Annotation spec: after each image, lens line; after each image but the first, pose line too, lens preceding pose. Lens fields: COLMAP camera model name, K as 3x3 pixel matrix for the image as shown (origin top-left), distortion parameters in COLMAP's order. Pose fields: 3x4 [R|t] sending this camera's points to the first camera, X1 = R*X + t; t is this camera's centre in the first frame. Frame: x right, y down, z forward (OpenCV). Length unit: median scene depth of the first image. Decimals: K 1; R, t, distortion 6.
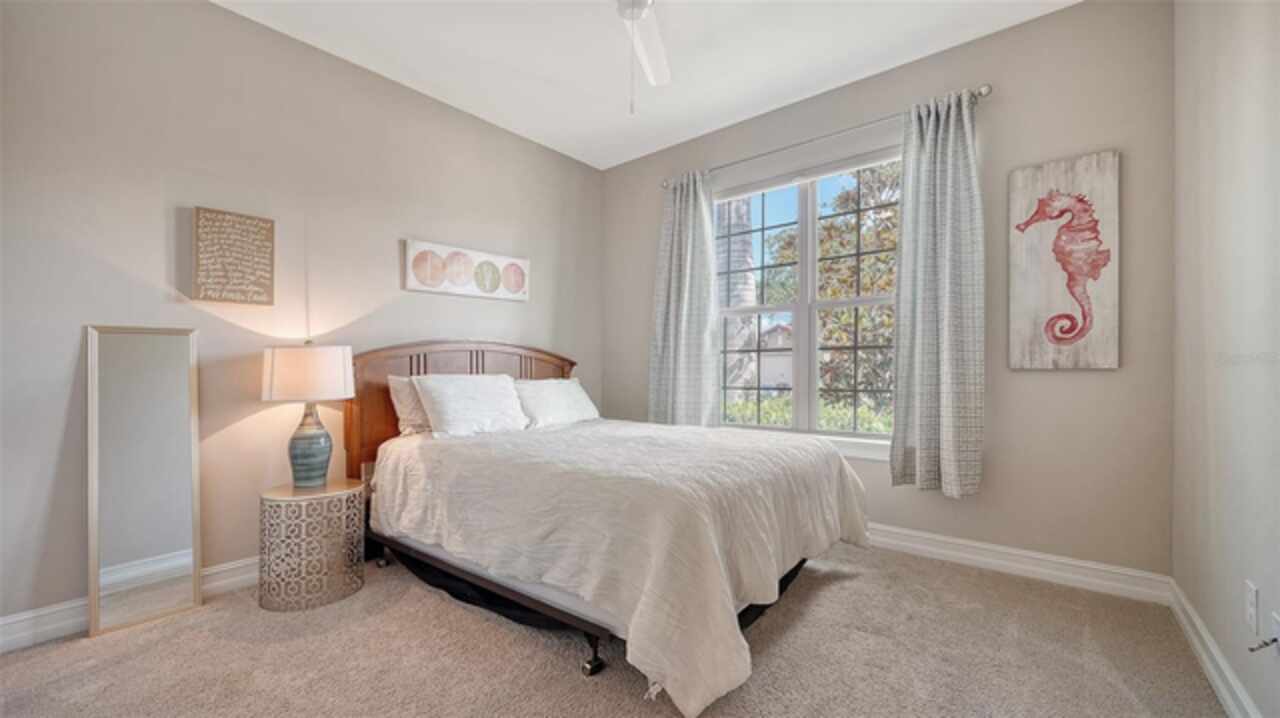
lens RADIAL K [[484.6, 0, 640.6], [0, 484.6, 368.3], [0, 0, 1]] dist [-0.010055, -0.000210]
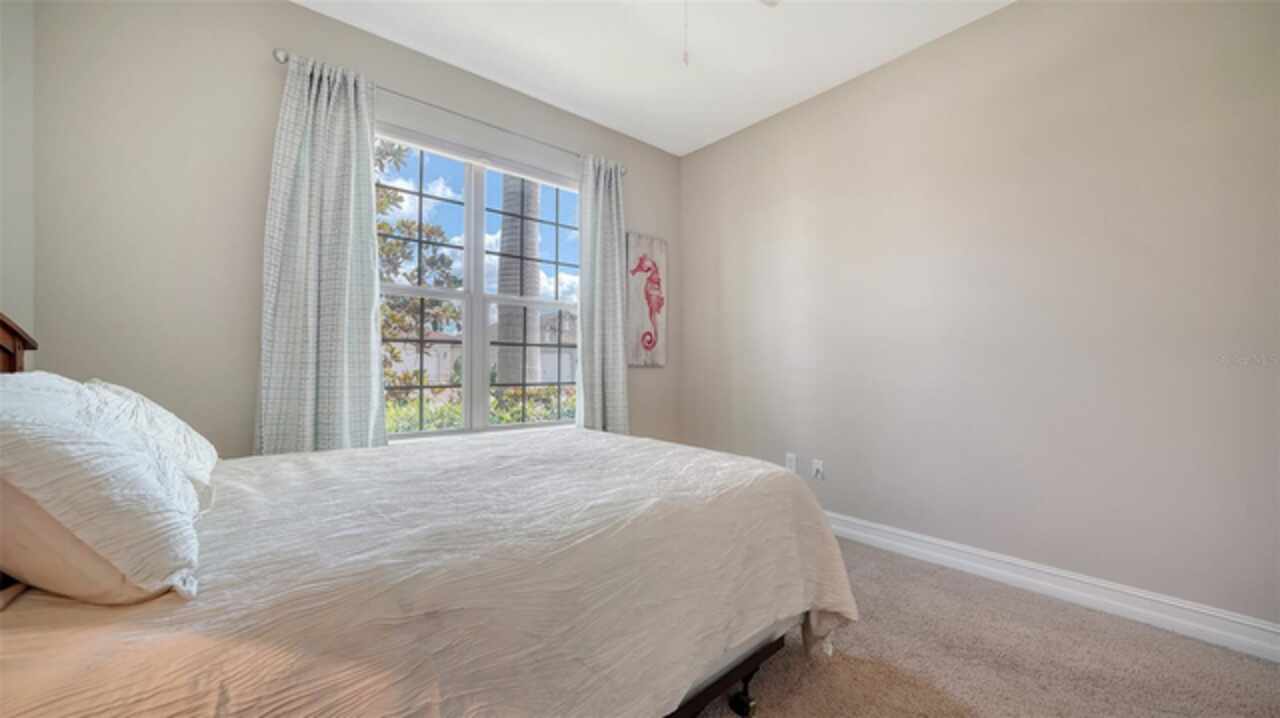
lens RADIAL K [[457.9, 0, 643.1], [0, 457.9, 354.4], [0, 0, 1]] dist [0.000175, 0.000140]
pose [[0.198143, 0.029470, 0.979730, -0.628195], [-0.006310, 0.999566, -0.028790, 0.007970], [-0.980153, -0.000477, 0.198242, 0.698630]]
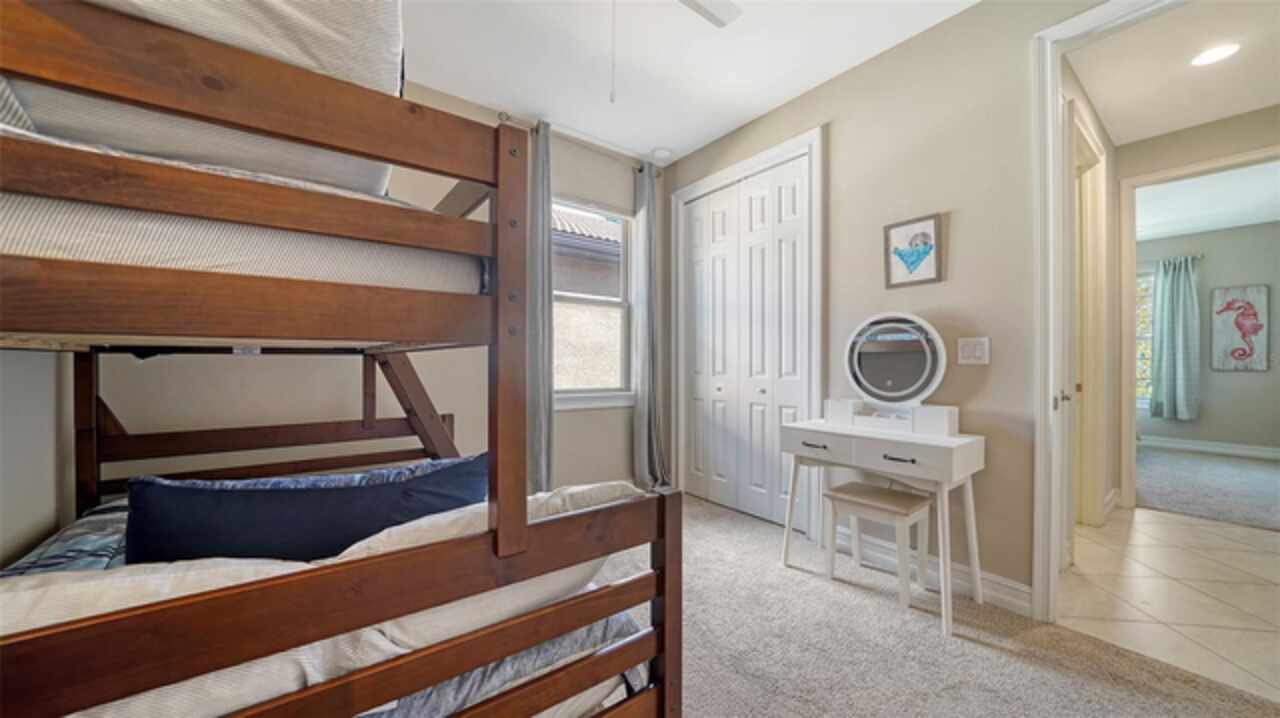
lens RADIAL K [[457.9, 0, 639.0], [0, 457.9, 355.2], [0, 0, 1]] dist [0.000175, 0.000140]
pose [[0.972400, -0.002063, -0.233310, -1.603353], [0.002329, 0.999997, 0.000864, -0.084311], [0.233307, -0.001383, 0.972402, -2.045985]]
